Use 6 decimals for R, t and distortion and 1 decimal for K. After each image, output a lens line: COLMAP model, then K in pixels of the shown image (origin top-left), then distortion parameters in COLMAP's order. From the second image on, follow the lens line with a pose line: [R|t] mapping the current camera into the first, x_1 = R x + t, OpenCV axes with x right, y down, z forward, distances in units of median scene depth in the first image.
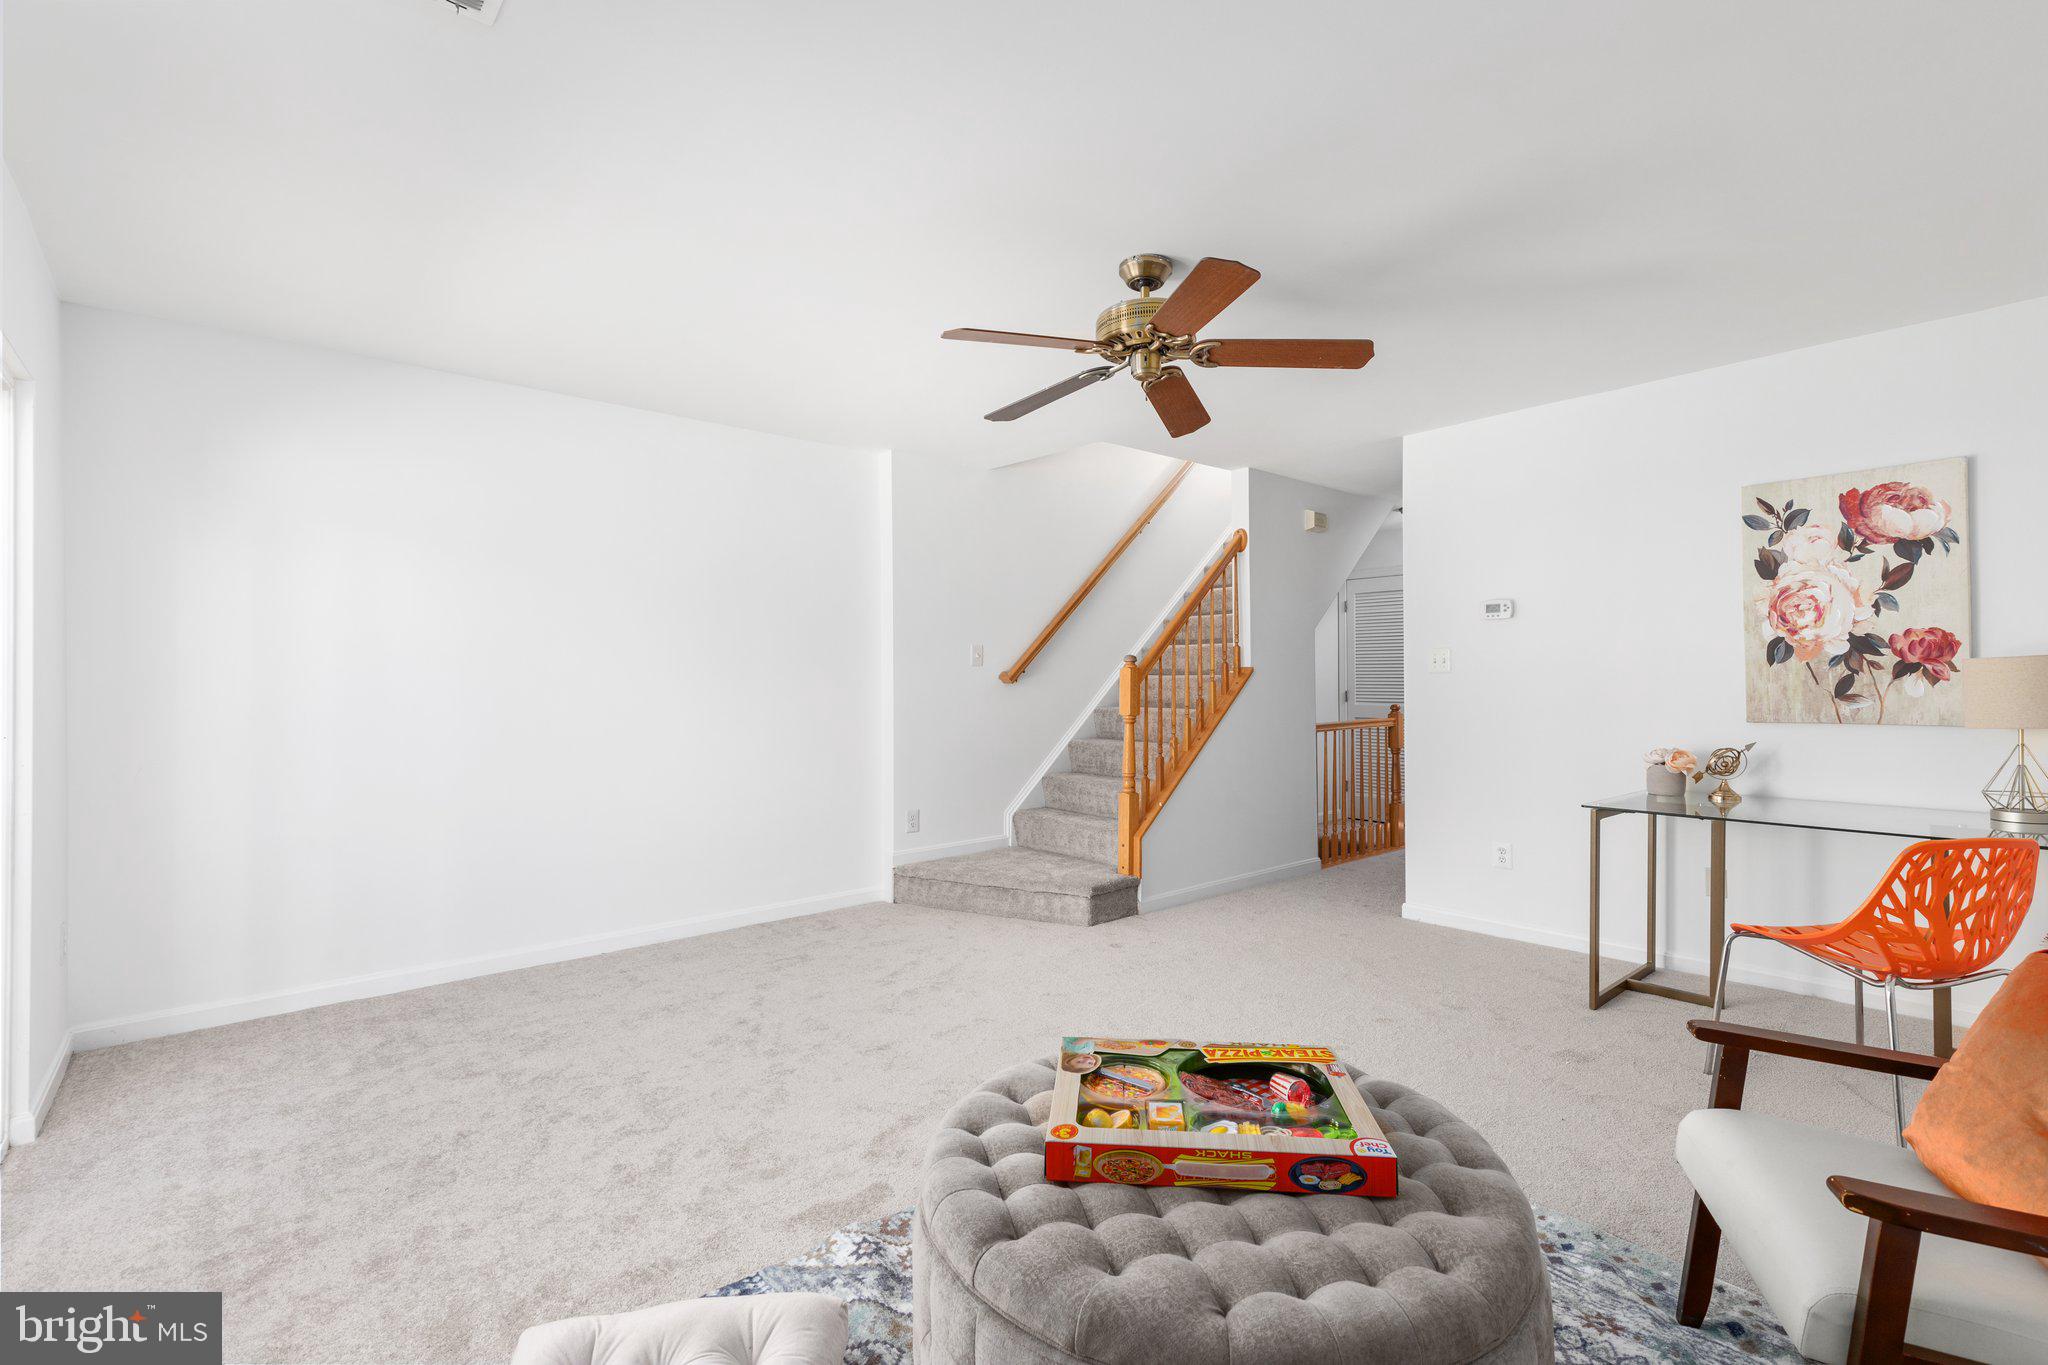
lens RADIAL K [[924.1, 0, 1023.3], [0, 924.1, 681.3], [0, 0, 1]] dist [-0.002600, -0.000095]
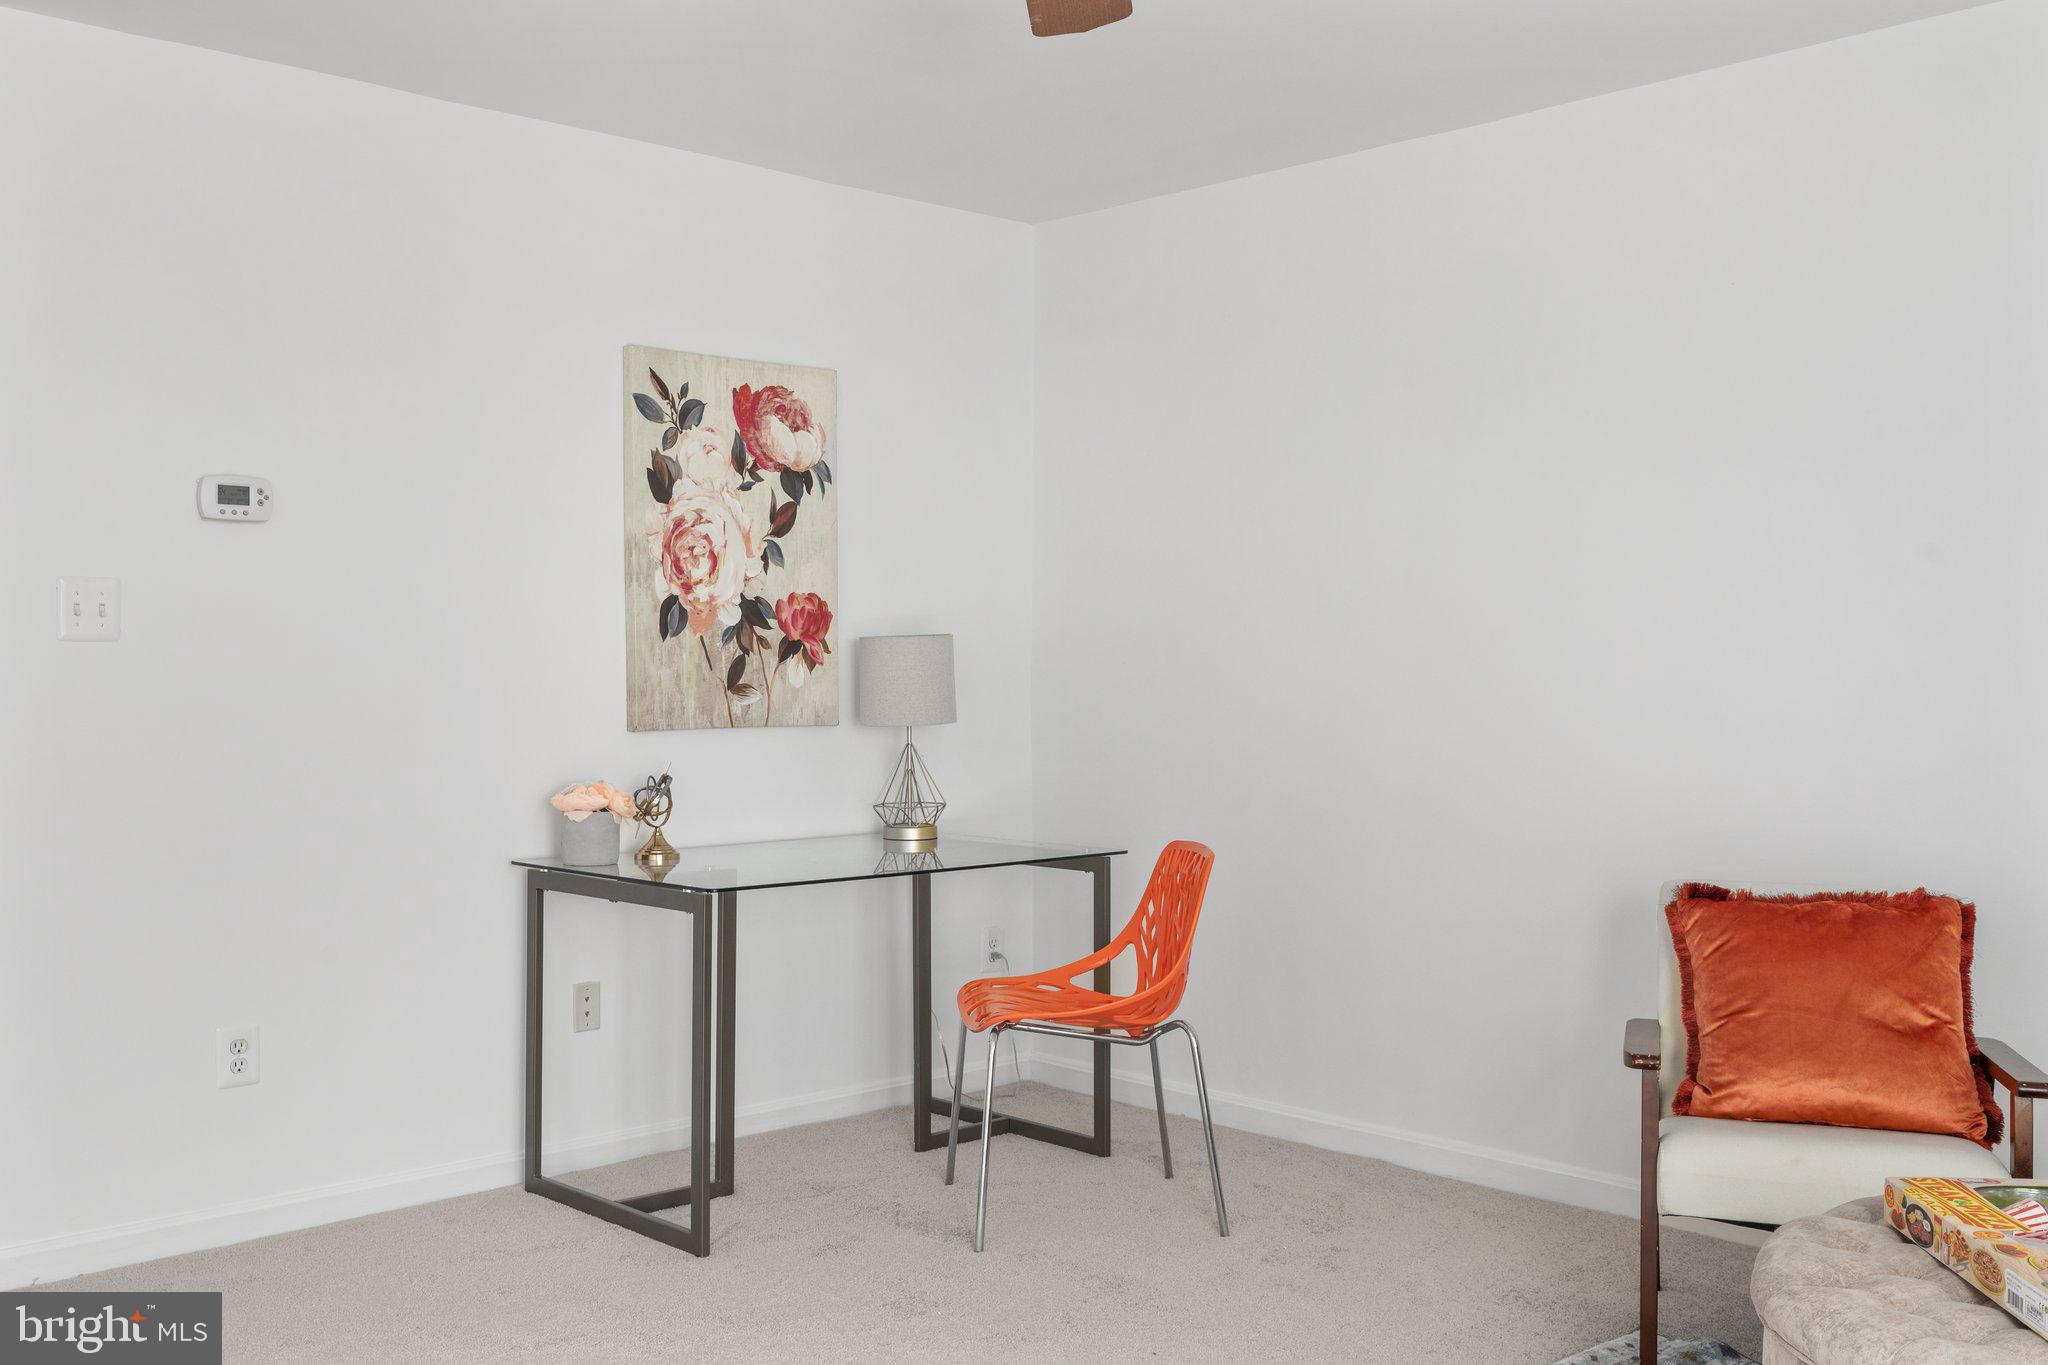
lens RADIAL K [[1987.1, 0, 1023.8], [0, 1987.1, 678.9], [0, 0, 1]] dist [-0.003475, 0.000000]
pose [[-0.066039, -0.000743, 0.997817, -0.587594], [-0.001544, 0.999999, 0.000643, 0.008842], [-0.997816, -0.001498, -0.066040, 0.890526]]
